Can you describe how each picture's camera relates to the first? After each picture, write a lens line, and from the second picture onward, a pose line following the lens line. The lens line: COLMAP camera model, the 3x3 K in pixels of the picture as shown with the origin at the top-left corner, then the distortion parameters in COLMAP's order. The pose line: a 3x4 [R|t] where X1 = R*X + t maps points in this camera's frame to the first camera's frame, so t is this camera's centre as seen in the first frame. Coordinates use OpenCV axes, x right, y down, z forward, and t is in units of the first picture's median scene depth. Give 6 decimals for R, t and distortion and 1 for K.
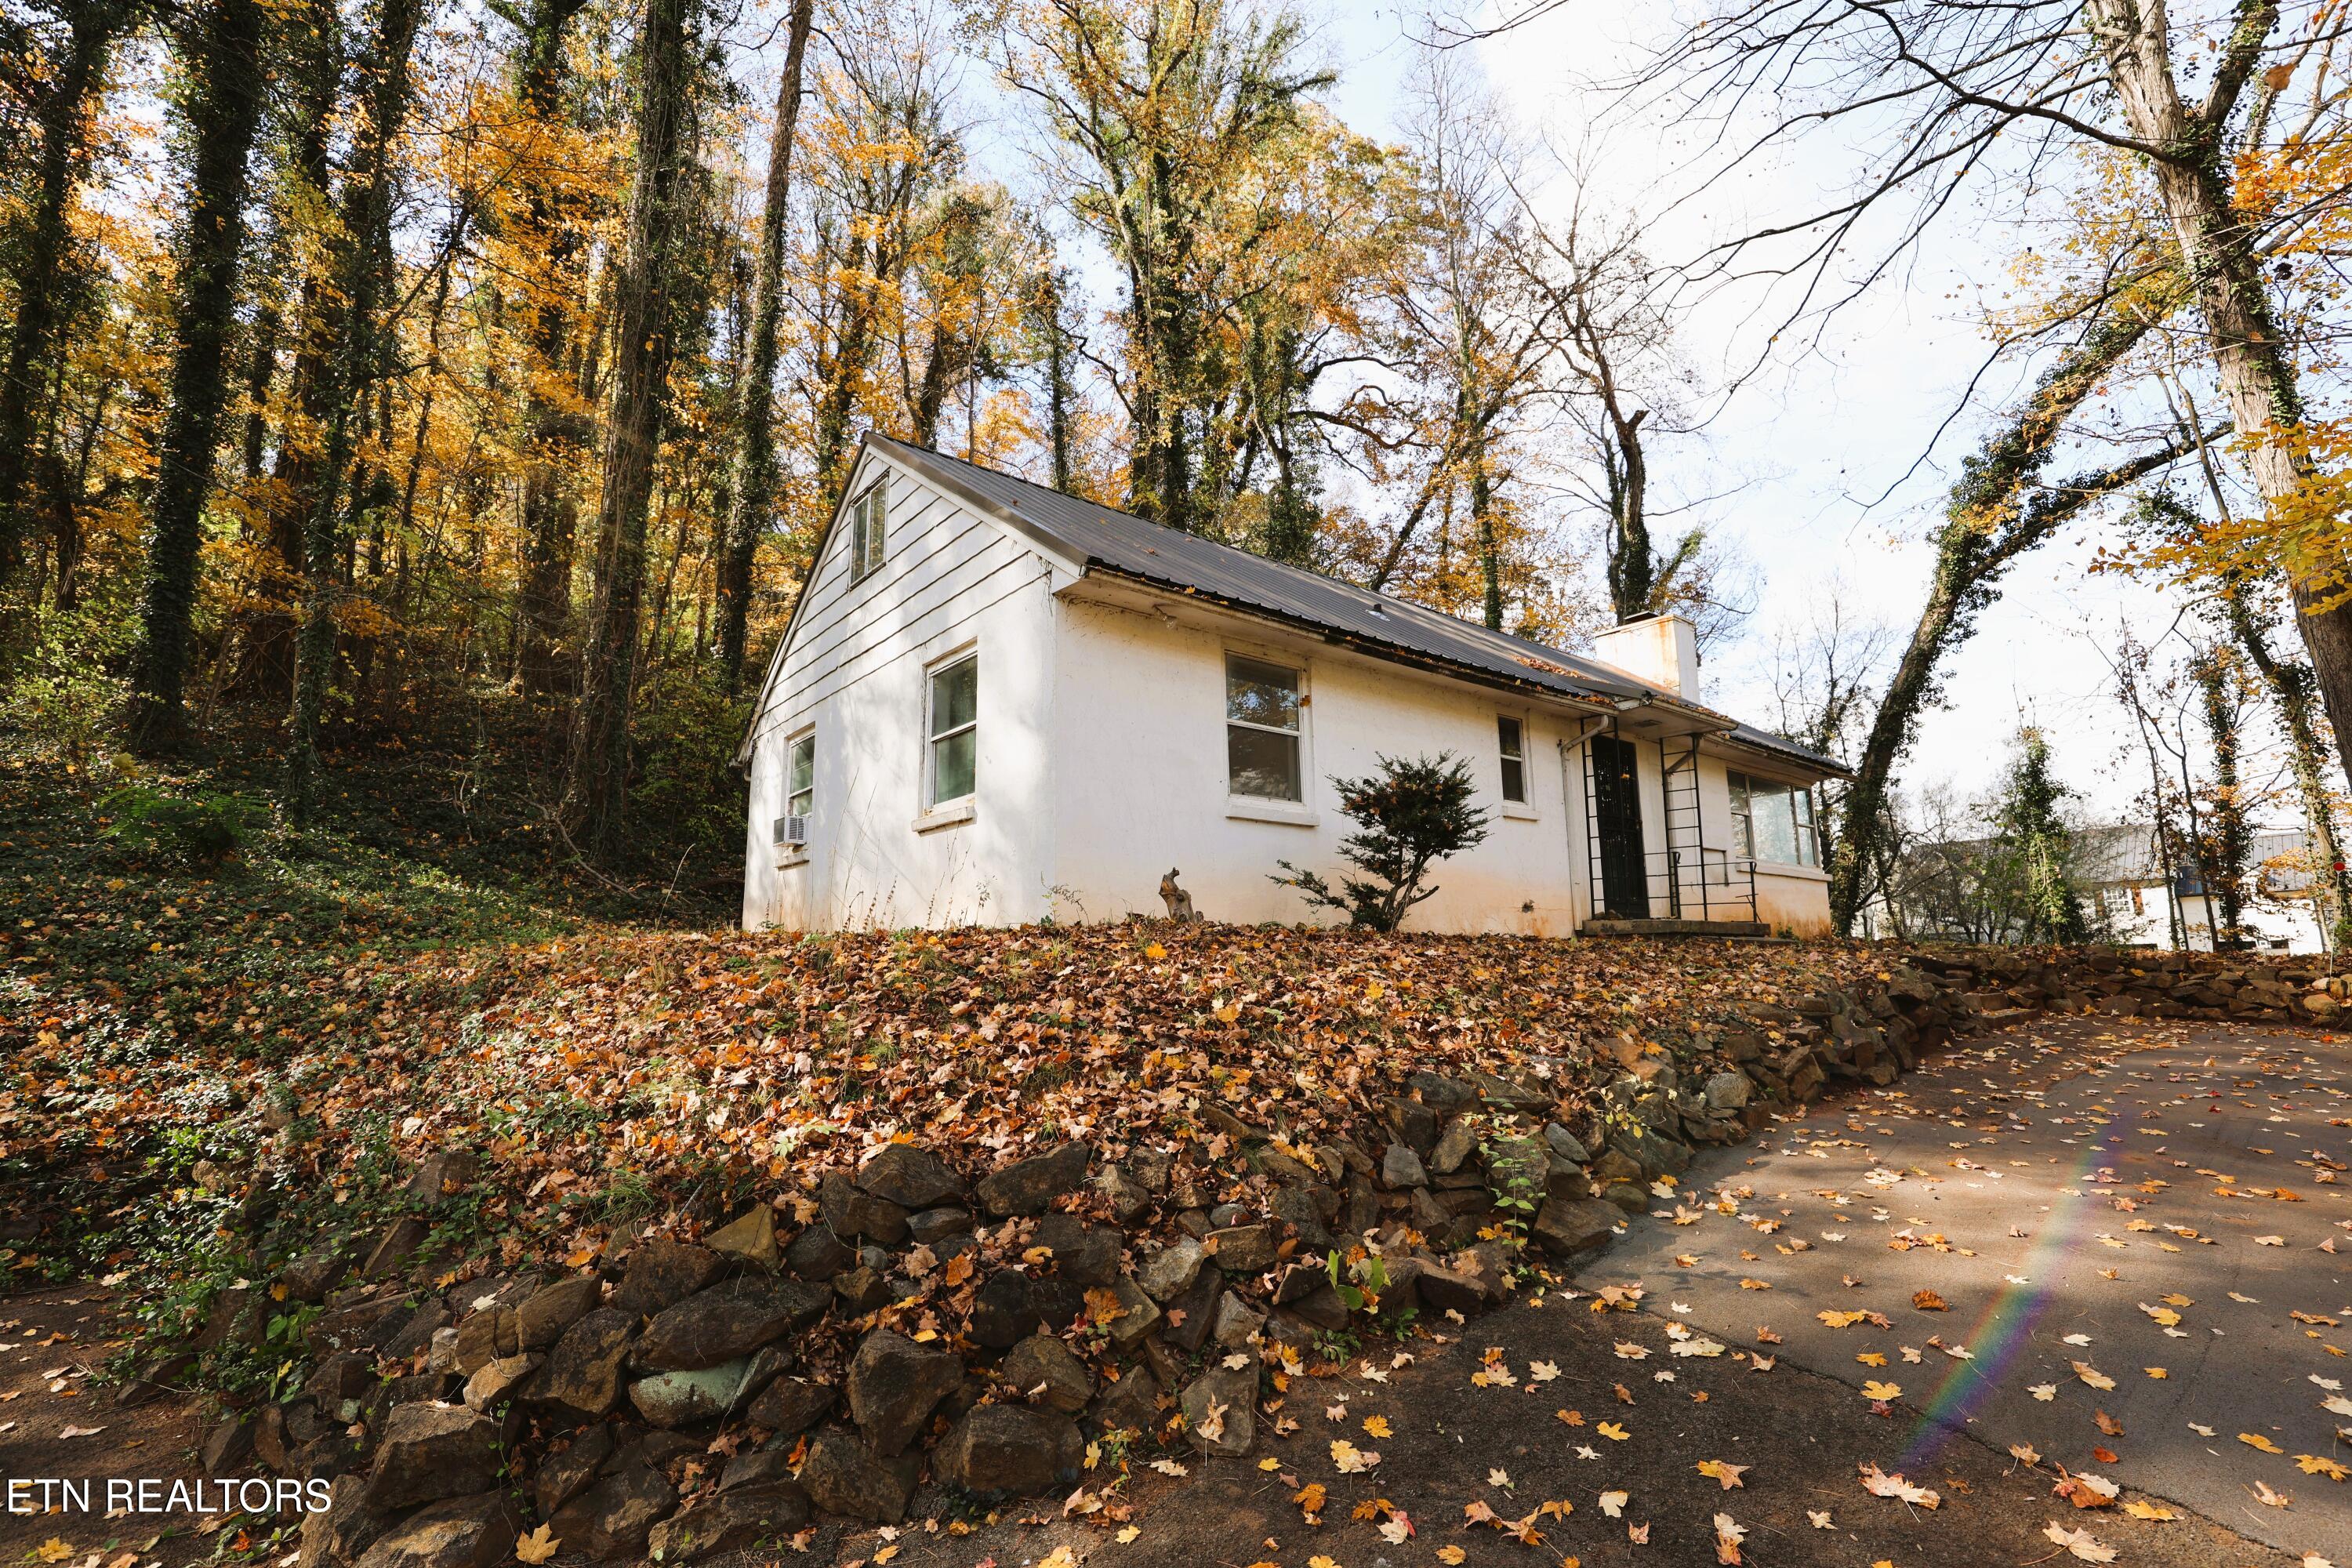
lens RADIAL K [[1074.3, 0, 1179.5], [0, 1074.3, 782.7], [0, 0, 1]] dist [-0.041612, 0.008684]
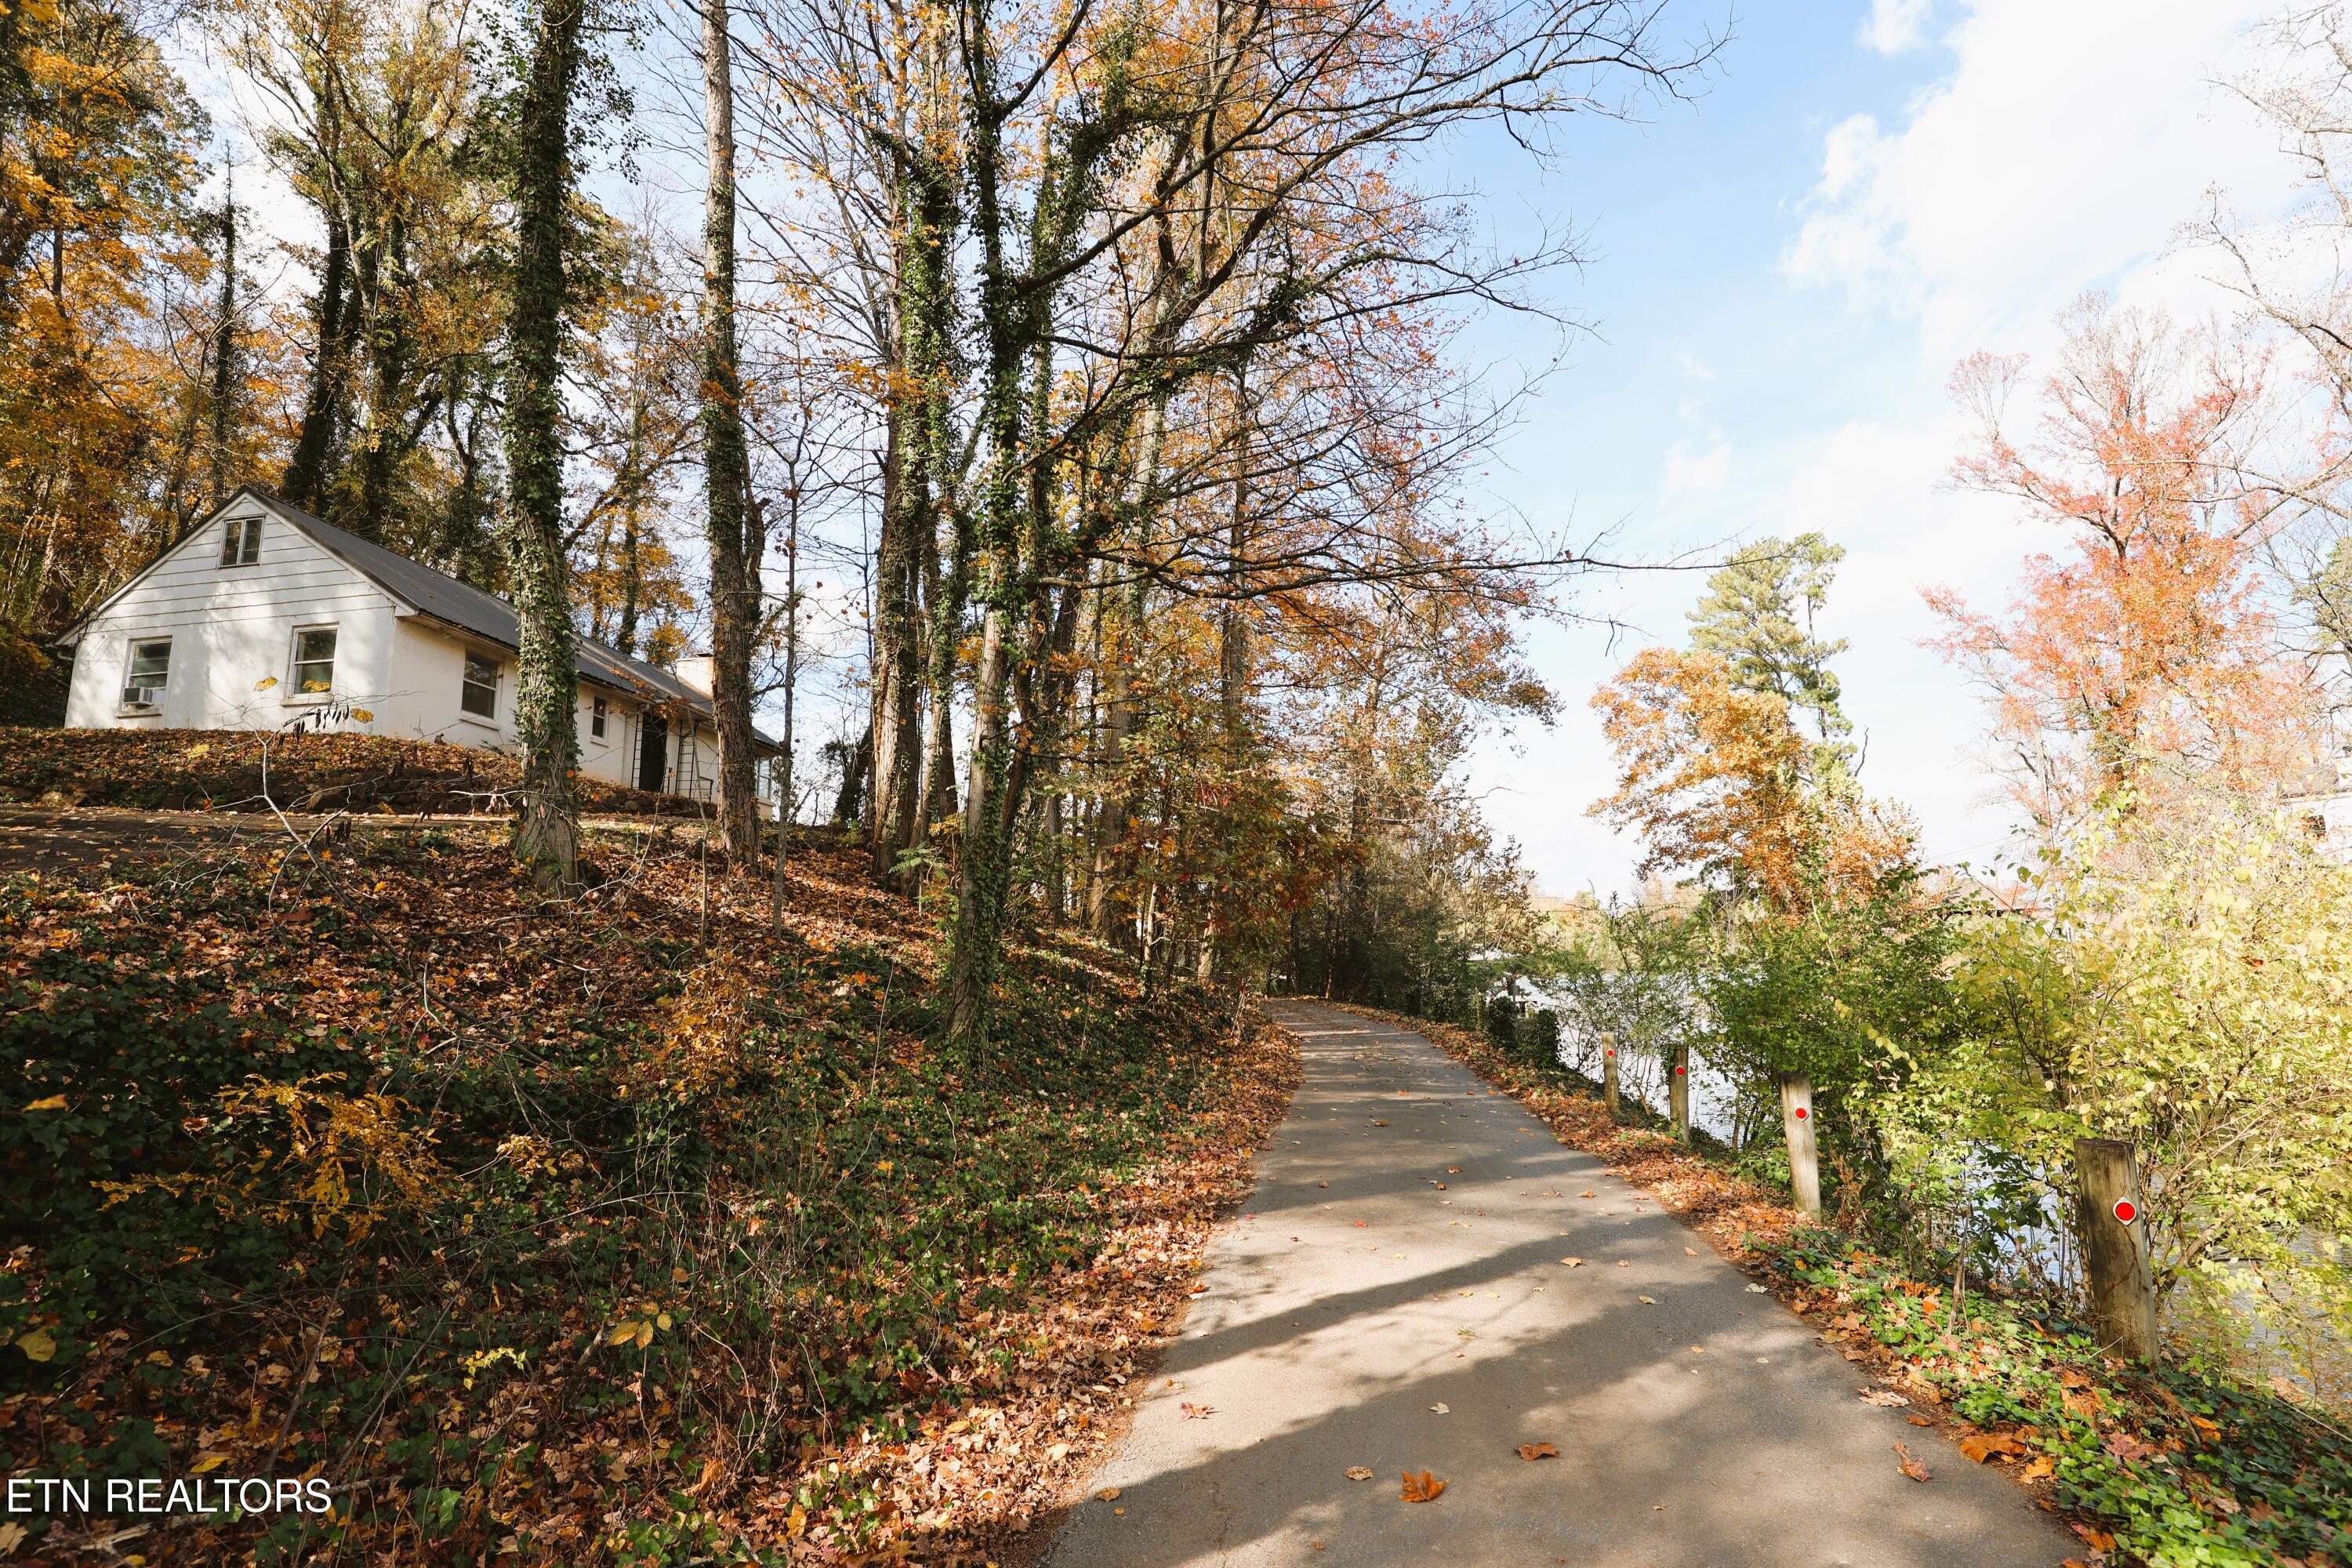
lens RADIAL K [[1074.3, 0, 1179.5], [0, 1074.3, 782.7], [0, 0, 1]] dist [-0.041612, 0.008684]
pose [[0.727456, 0.106398, 0.677855, -0.284248], [-0.102233, 0.993684, -0.046258, 0.090425], [-0.678496, -0.035649, 0.733739, -1.405760]]
